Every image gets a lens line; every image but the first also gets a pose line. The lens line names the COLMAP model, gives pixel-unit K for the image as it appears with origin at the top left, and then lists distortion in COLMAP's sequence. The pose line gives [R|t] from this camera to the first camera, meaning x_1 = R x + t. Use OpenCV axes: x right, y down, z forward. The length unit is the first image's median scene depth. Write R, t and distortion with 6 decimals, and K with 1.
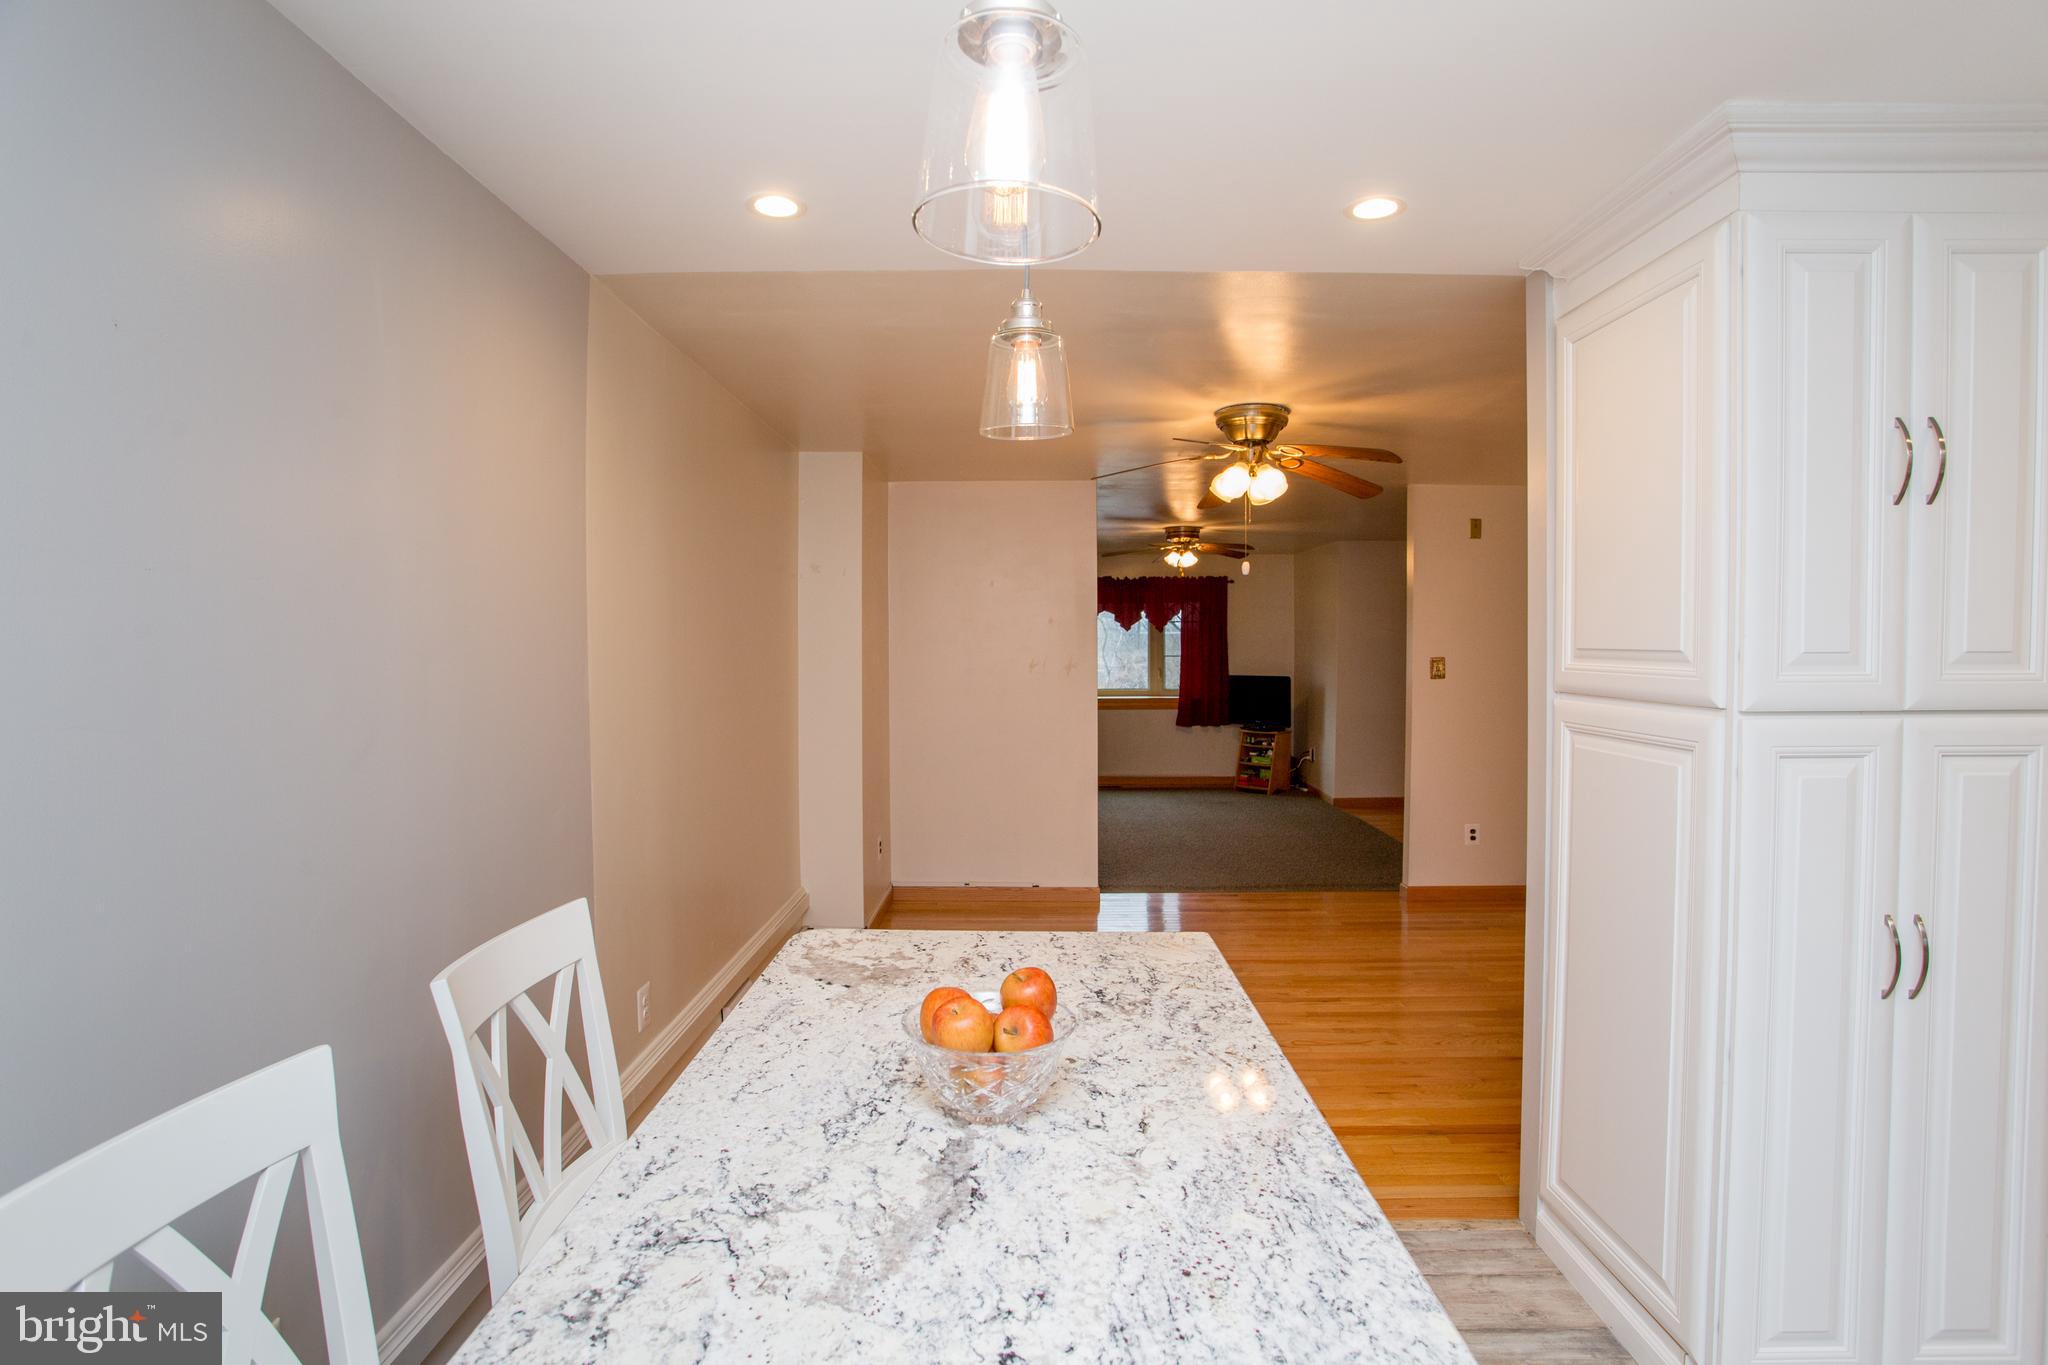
lens RADIAL K [[987.8, 0, 1020.8], [0, 987.8, 674.5], [0, 0, 1]] dist [-0.063054, 0.023406]
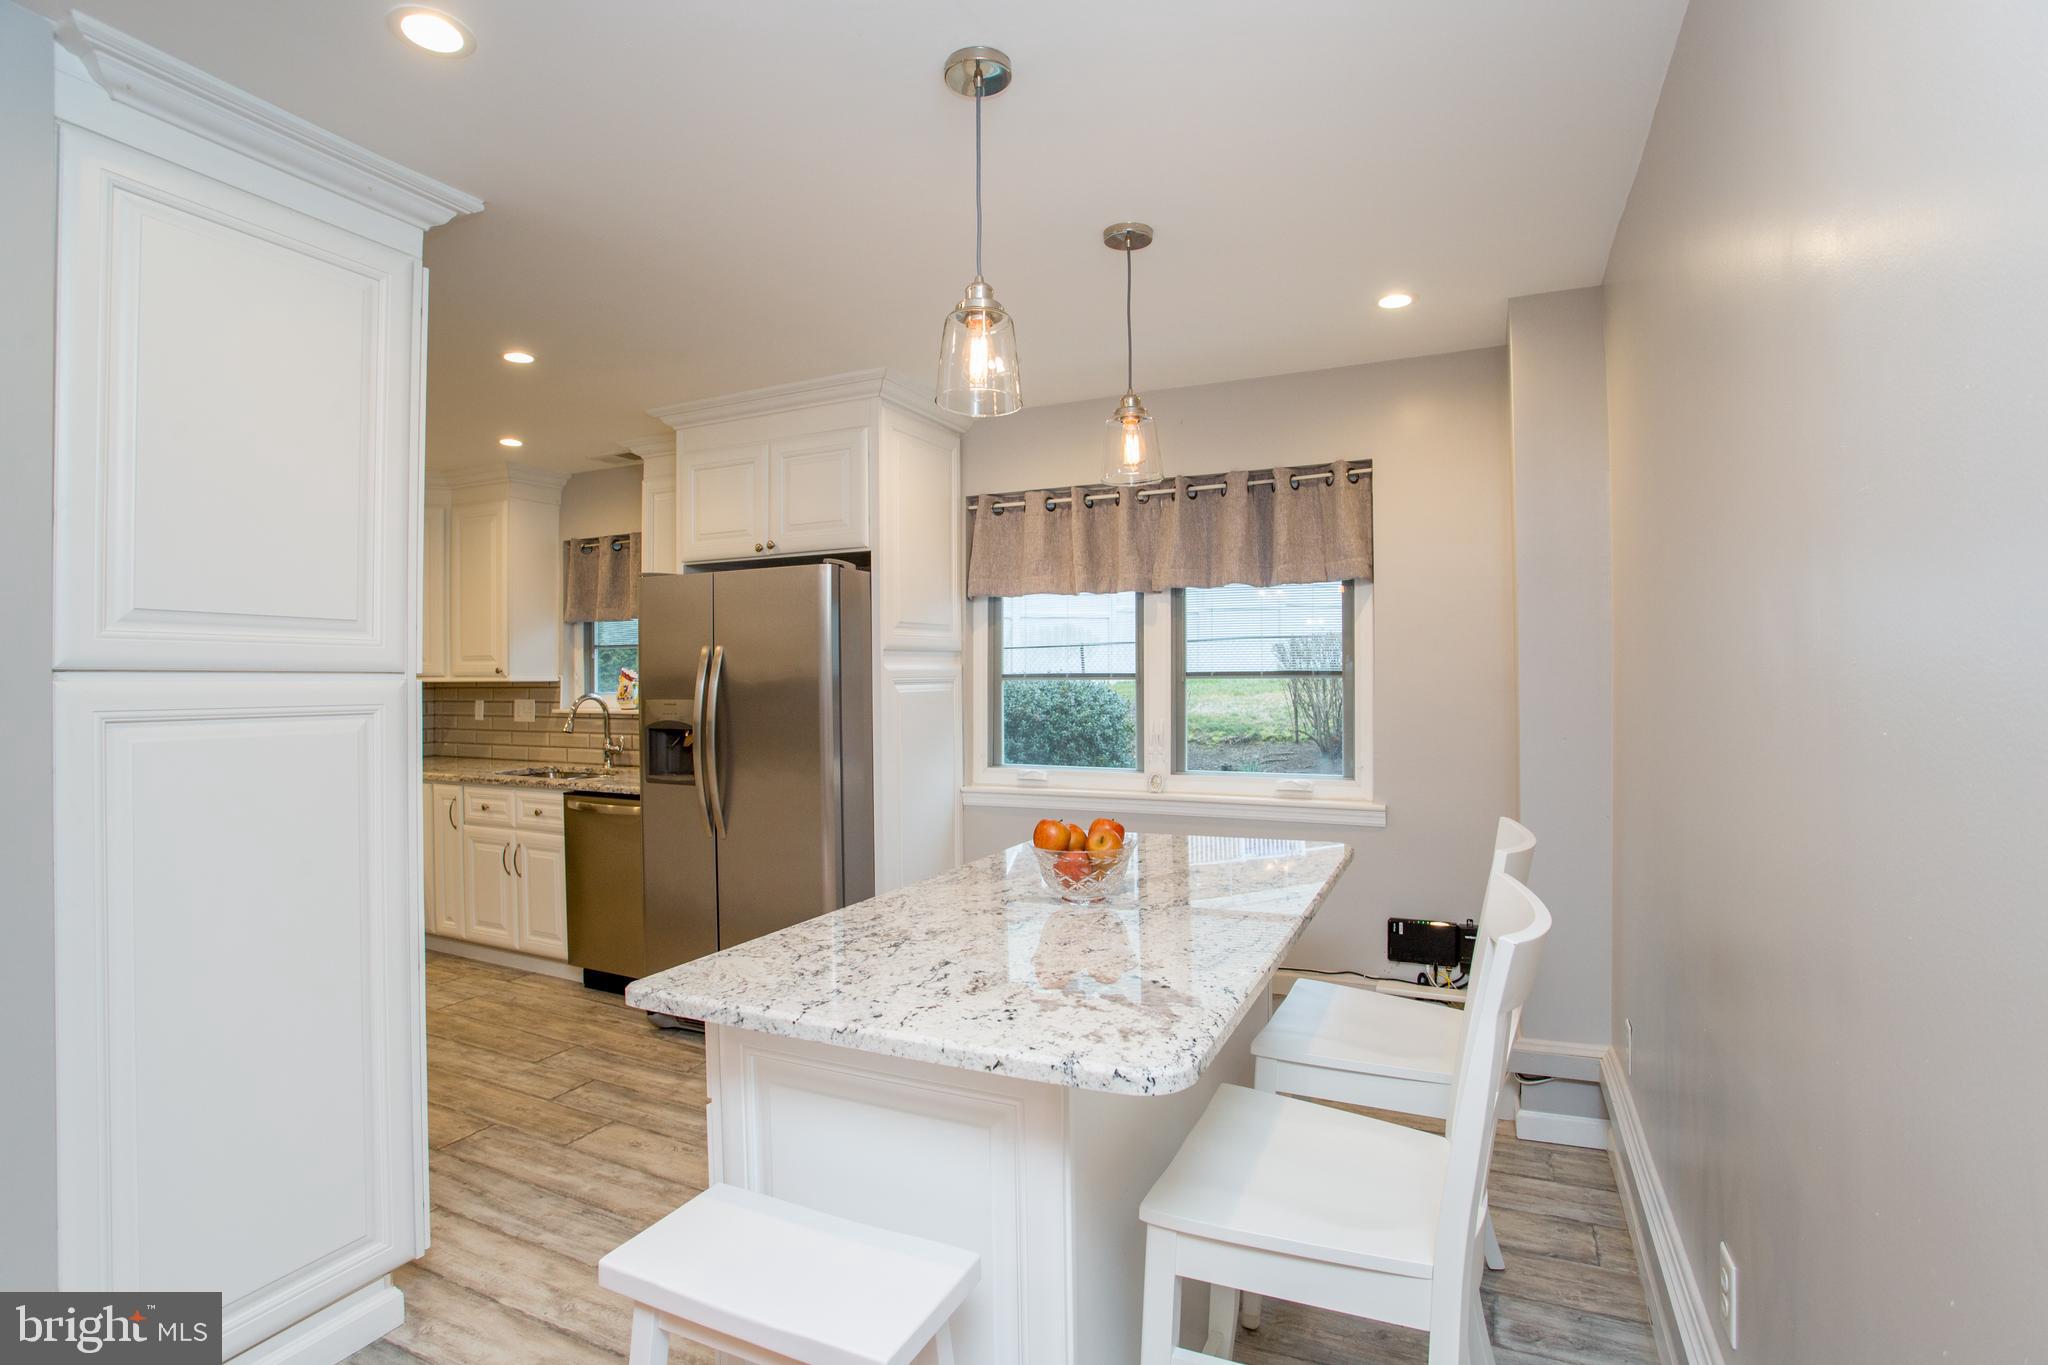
lens RADIAL K [[987.8, 0, 1012.8], [0, 987.8, 674.2], [0, 0, 1]] dist [-0.063054, 0.023406]
pose [[-0.902881, 0.010779, 0.429755, -0.411233], [0.022458, 0.999503, 0.022113, 0.026407], [-0.429304, 0.029617, -0.902675, 1.647761]]
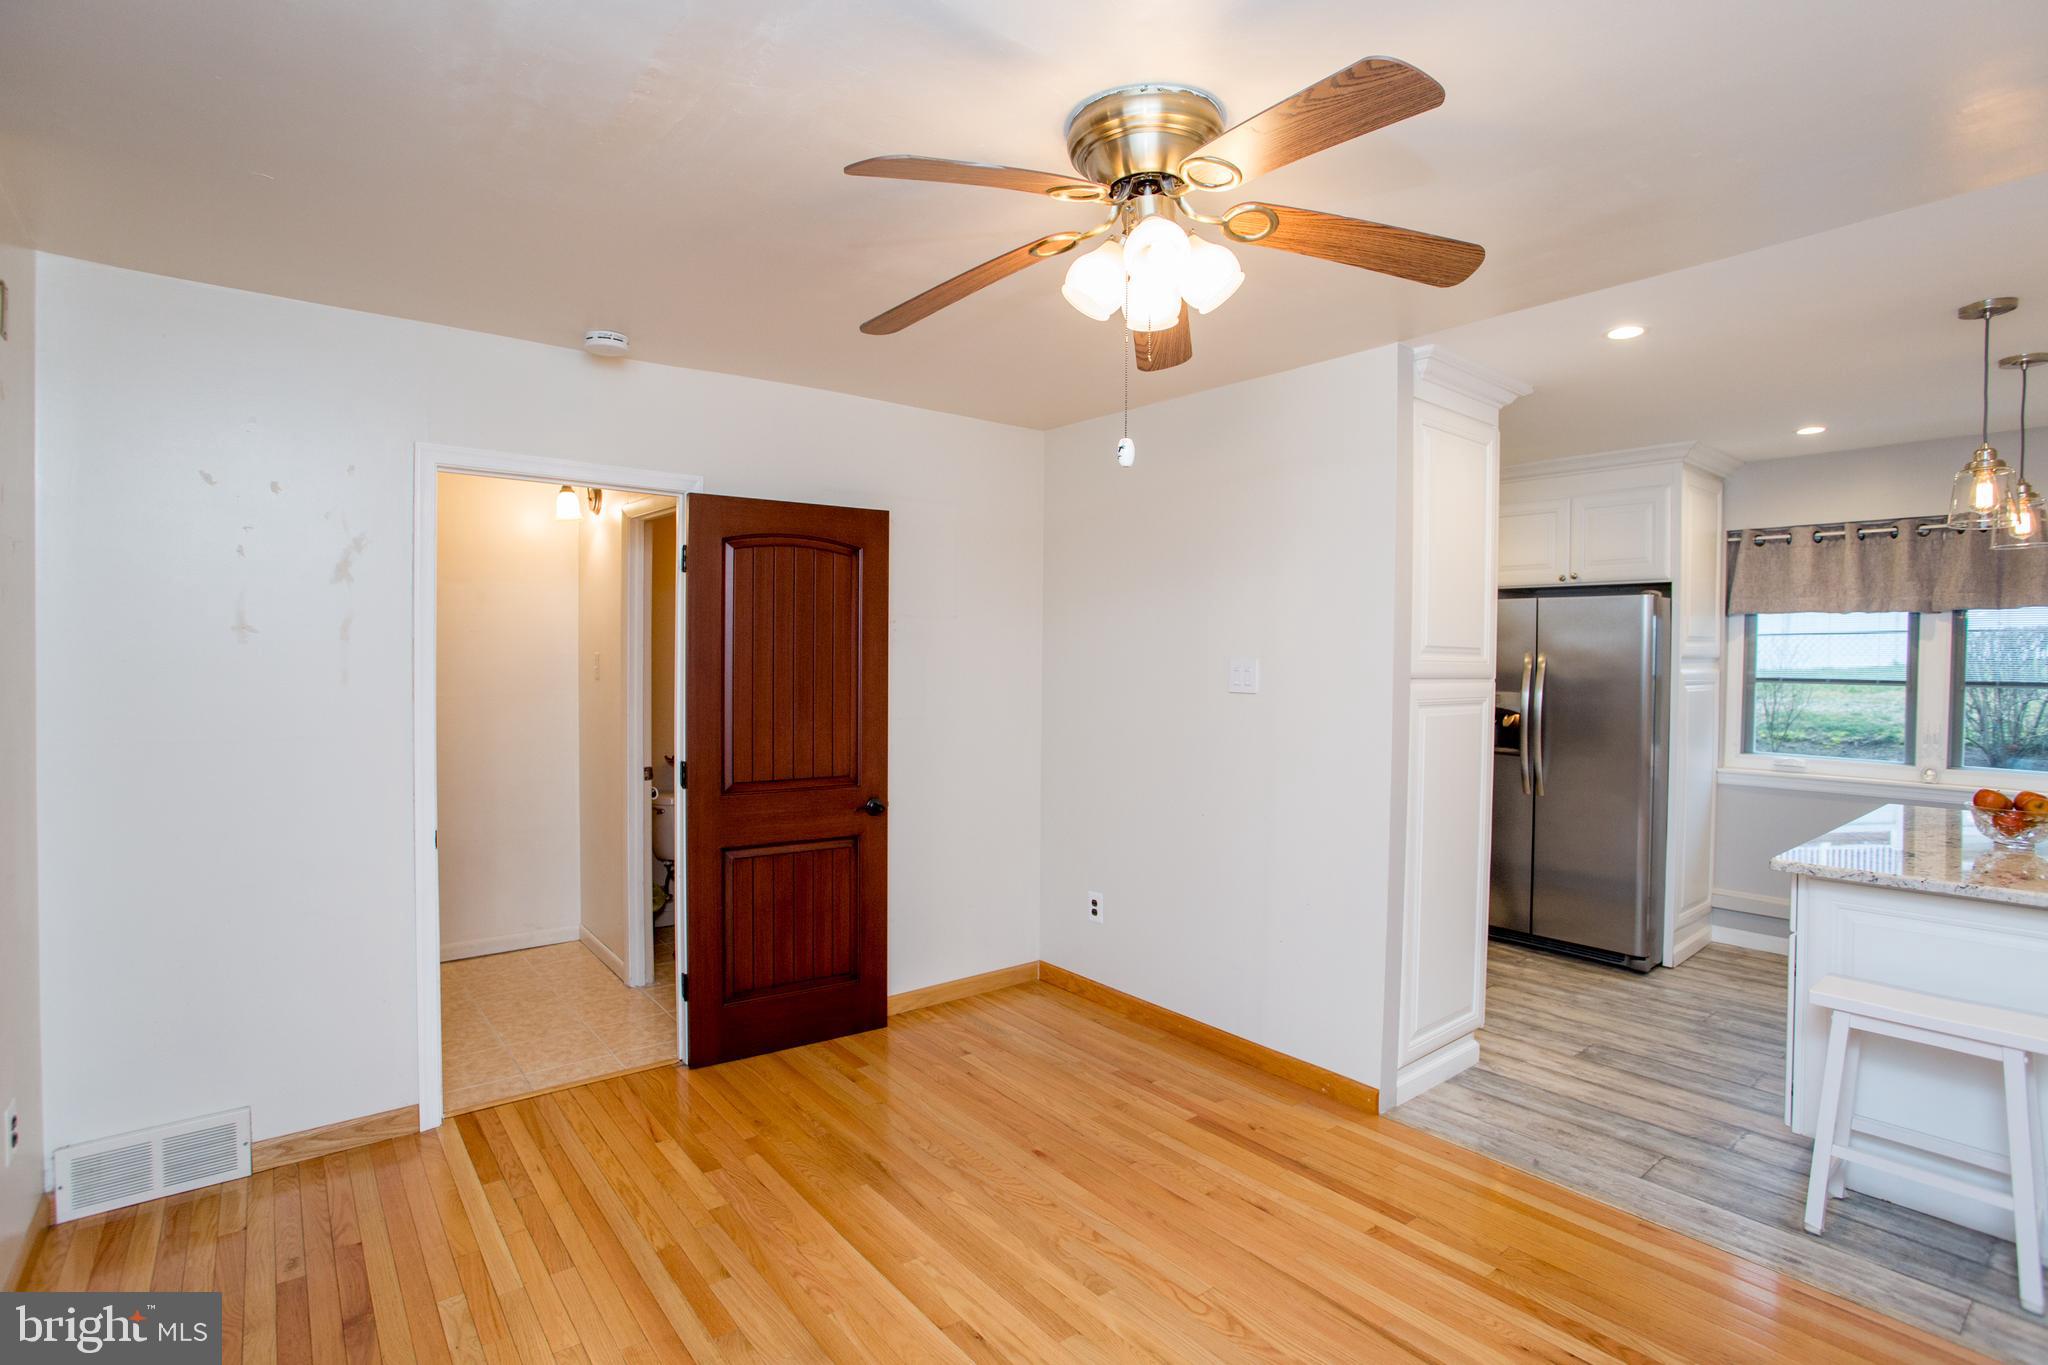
lens RADIAL K [[987.8, 0, 1012.1], [0, 987.8, 671.2], [0, 0, 1]] dist [-0.063054, 0.023406]
pose [[-0.632446, -0.015859, 0.774442, -0.172693], [0.014157, 0.999387, 0.032027, -0.052813], [-0.774475, 0.031219, -0.631834, 2.845724]]
